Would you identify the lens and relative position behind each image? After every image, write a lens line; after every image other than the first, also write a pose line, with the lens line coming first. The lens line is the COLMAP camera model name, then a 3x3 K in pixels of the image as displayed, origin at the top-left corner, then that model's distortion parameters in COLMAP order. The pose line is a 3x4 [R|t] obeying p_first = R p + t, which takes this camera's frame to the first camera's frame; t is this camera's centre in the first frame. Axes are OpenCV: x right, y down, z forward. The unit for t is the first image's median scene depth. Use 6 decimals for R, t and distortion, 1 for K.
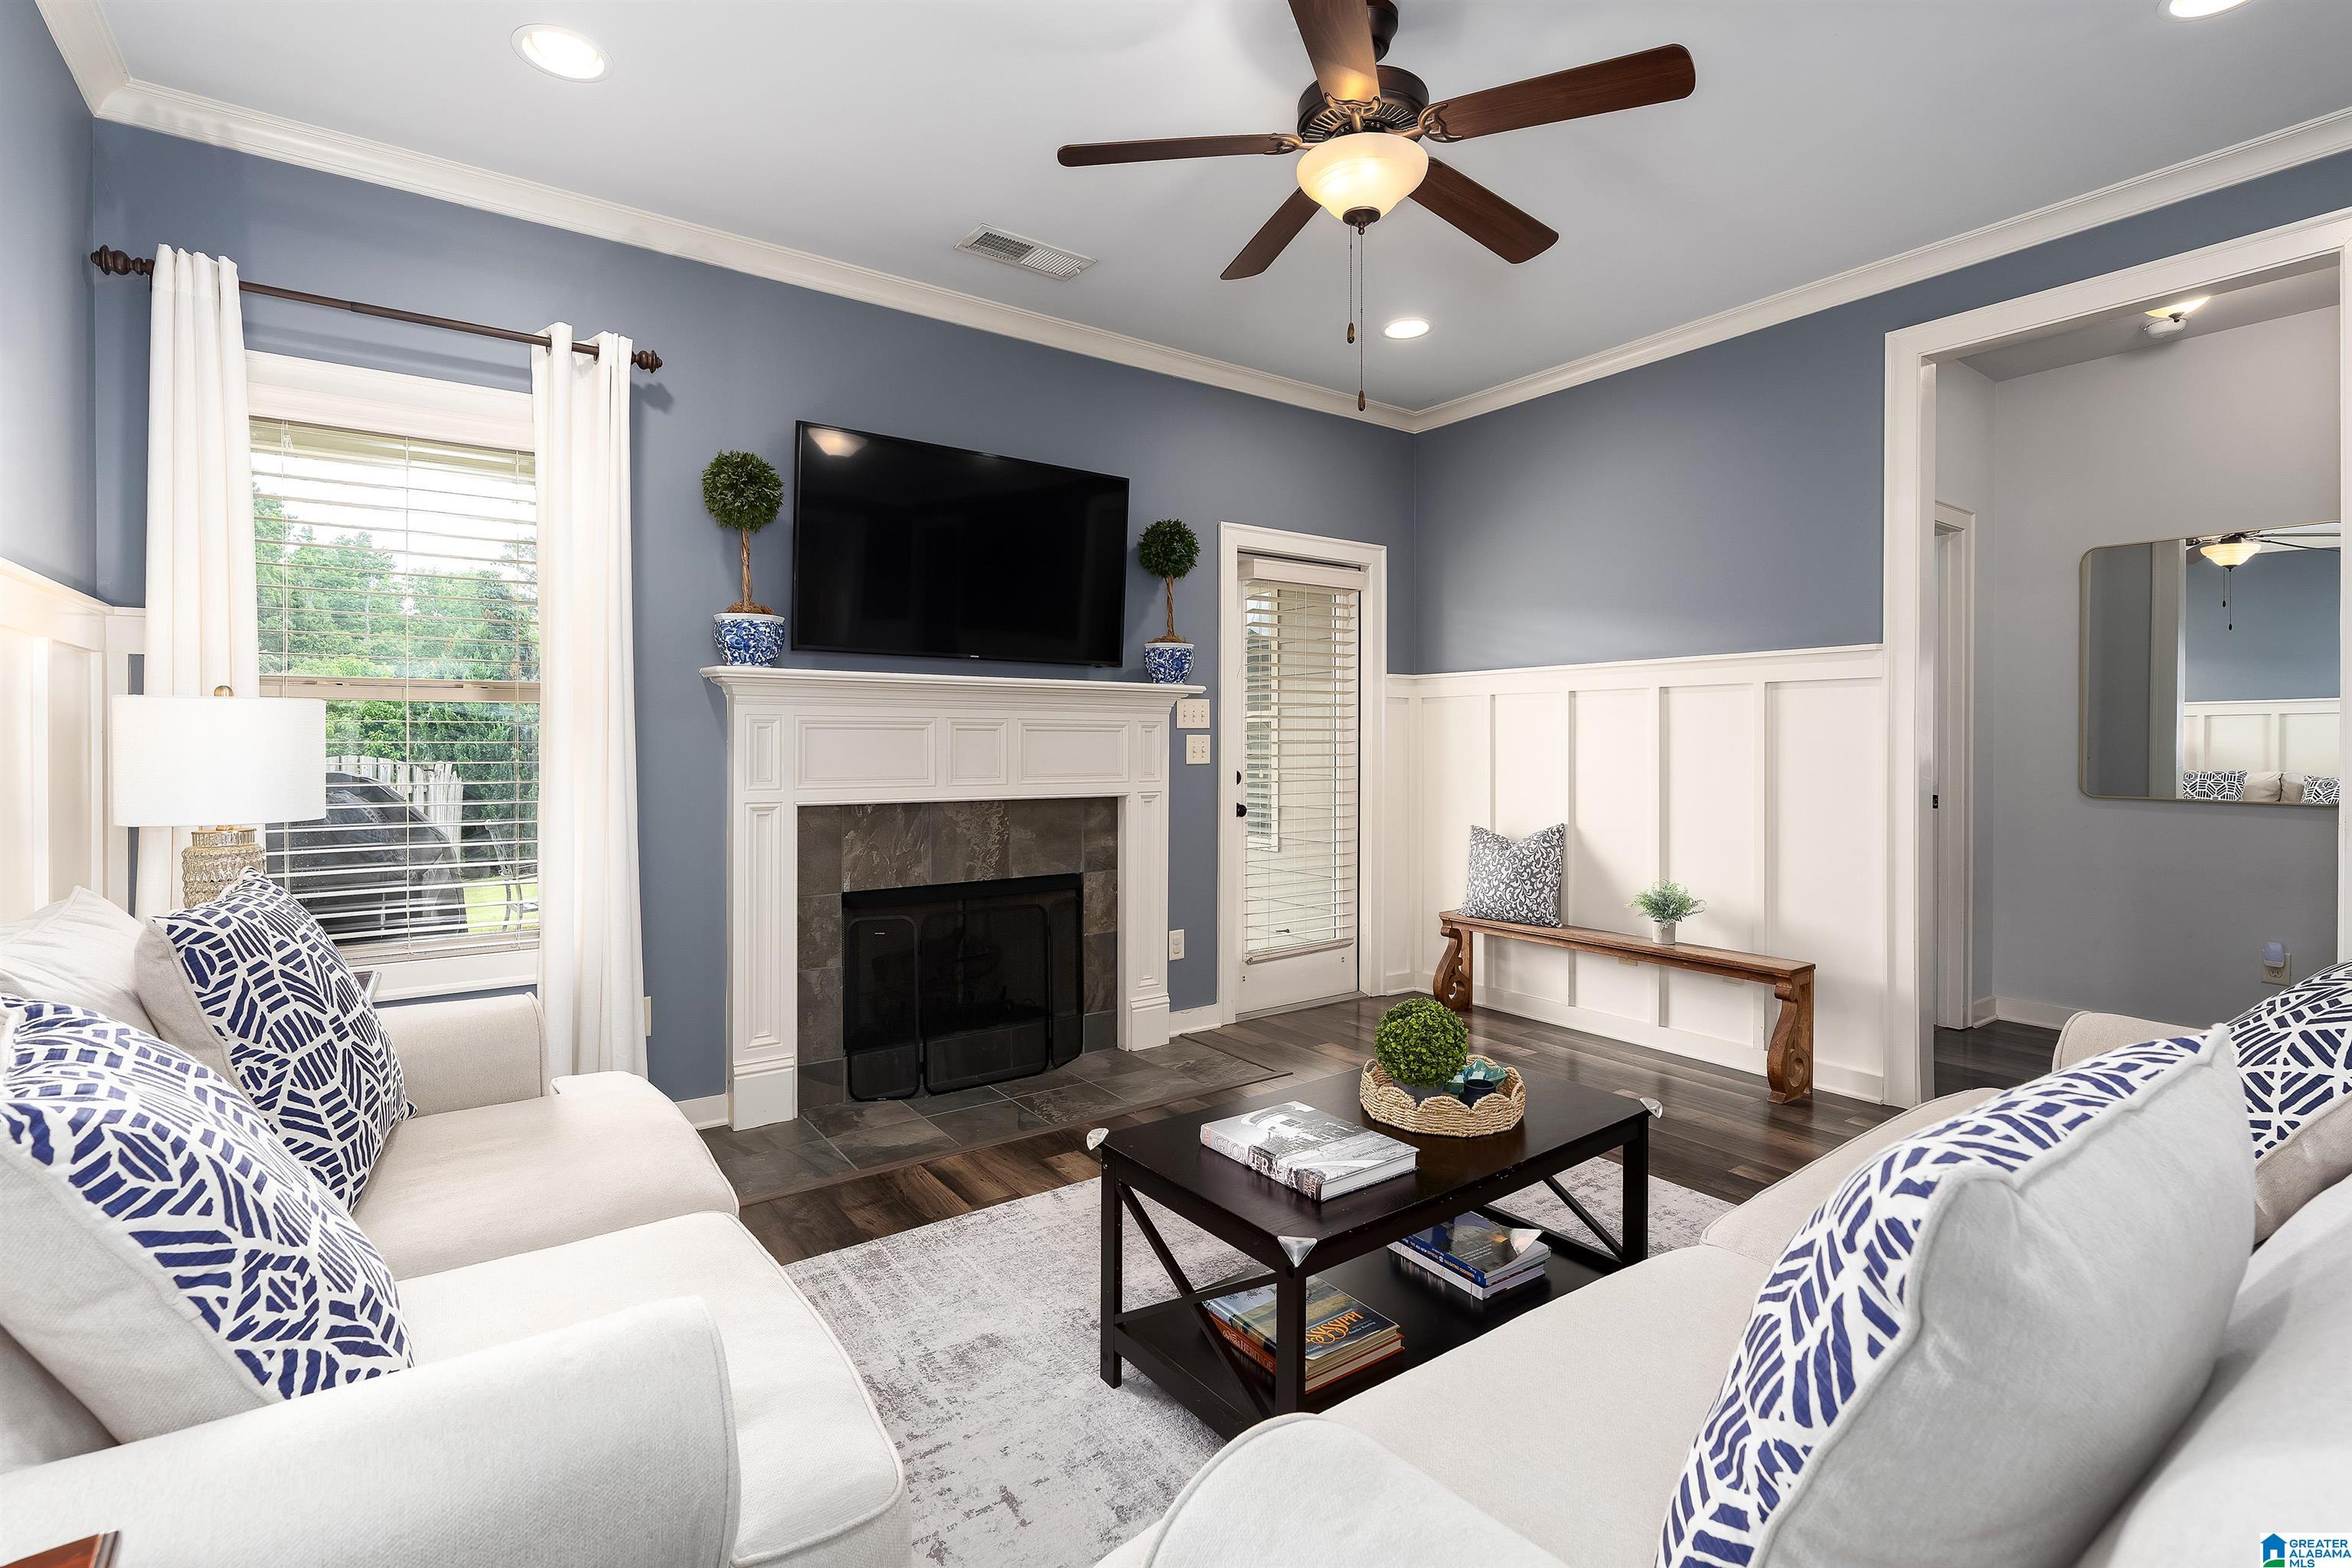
lens RADIAL K [[1069.4, 0, 1172.4], [0, 1069.4, 748.6], [0, 0, 1]] dist [-0.000212, 0.001308]
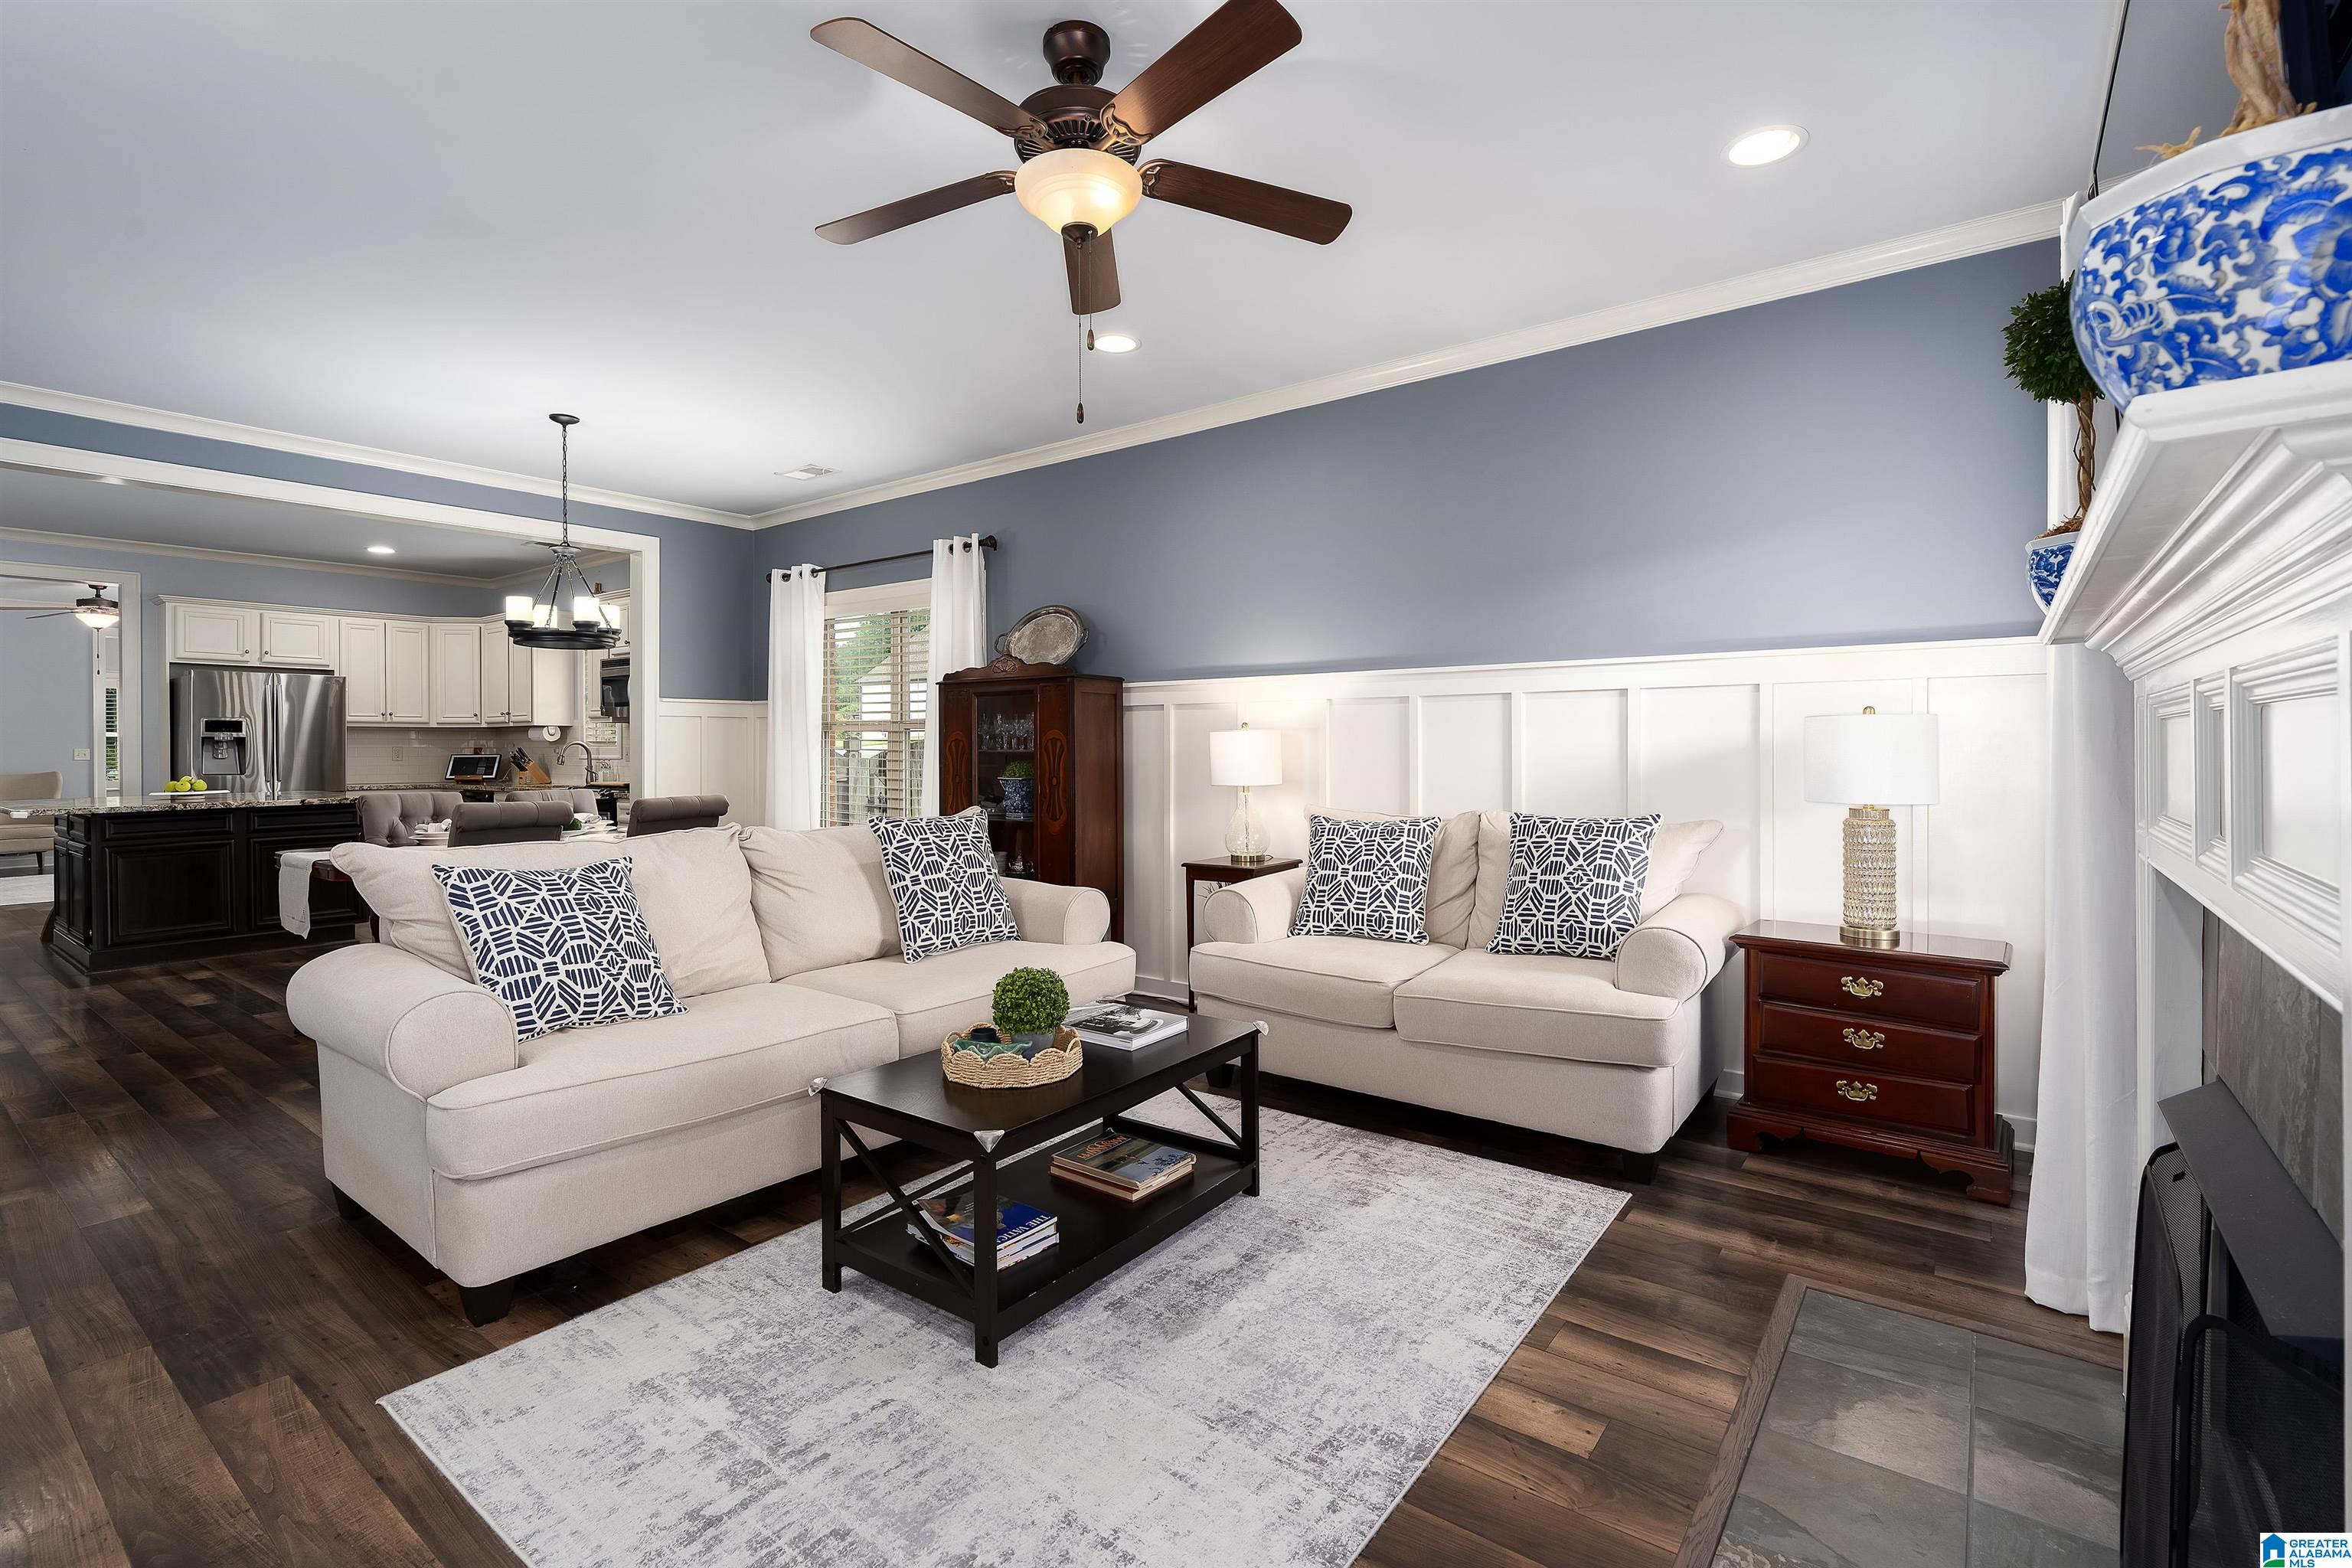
lens RADIAL K [[1069.4, 0, 1172.4], [0, 1069.4, 748.6], [0, 0, 1]] dist [-0.000212, 0.001308]
pose [[-0.956820, 0.006806, -0.290603, 0.243064], [0.005153, 0.999966, 0.006452, -0.009194], [0.290637, 0.004676, -0.956822, 1.251302]]
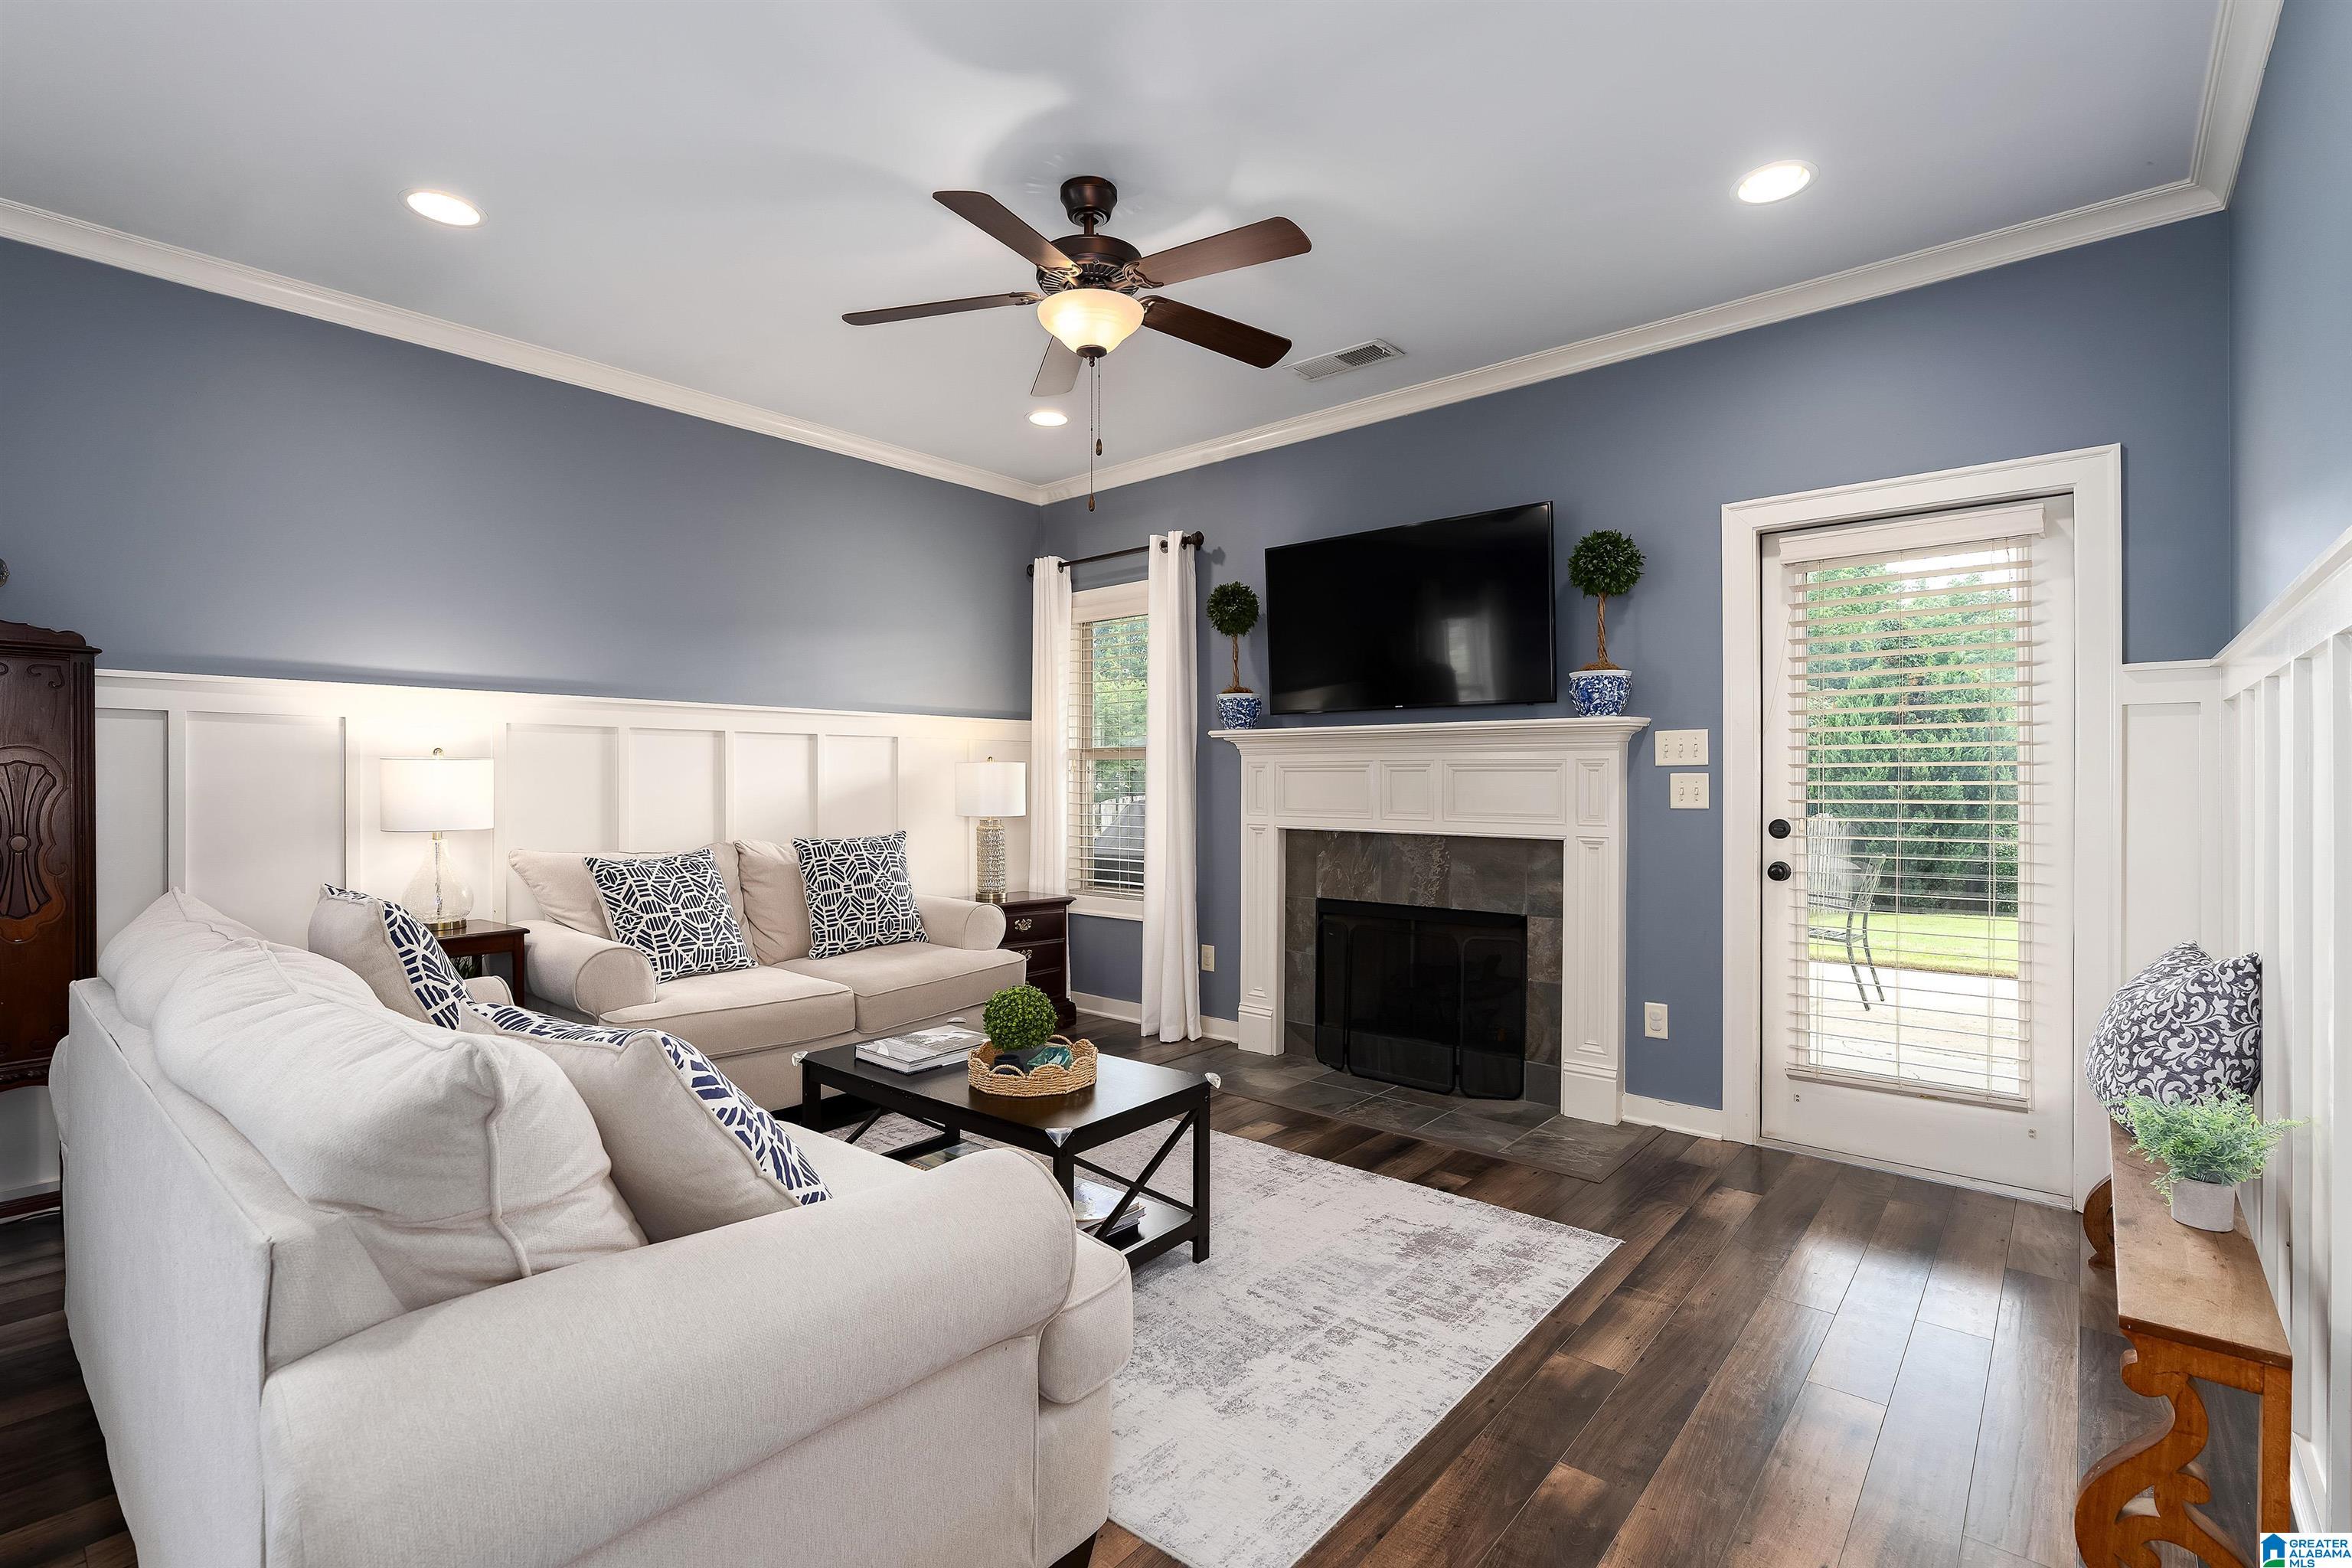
lens RADIAL K [[1063.6, 0, 1176.0], [0, 1063.6, 784.0], [0, 0, 1]] dist [-0.007870, 0.000522]
pose [[0.240885, 0.004496, -0.970543, 0.860101], [-0.006127, 0.999976, 0.003111, -0.005702], [0.970534, 0.005197, 0.240907, 0.501364]]
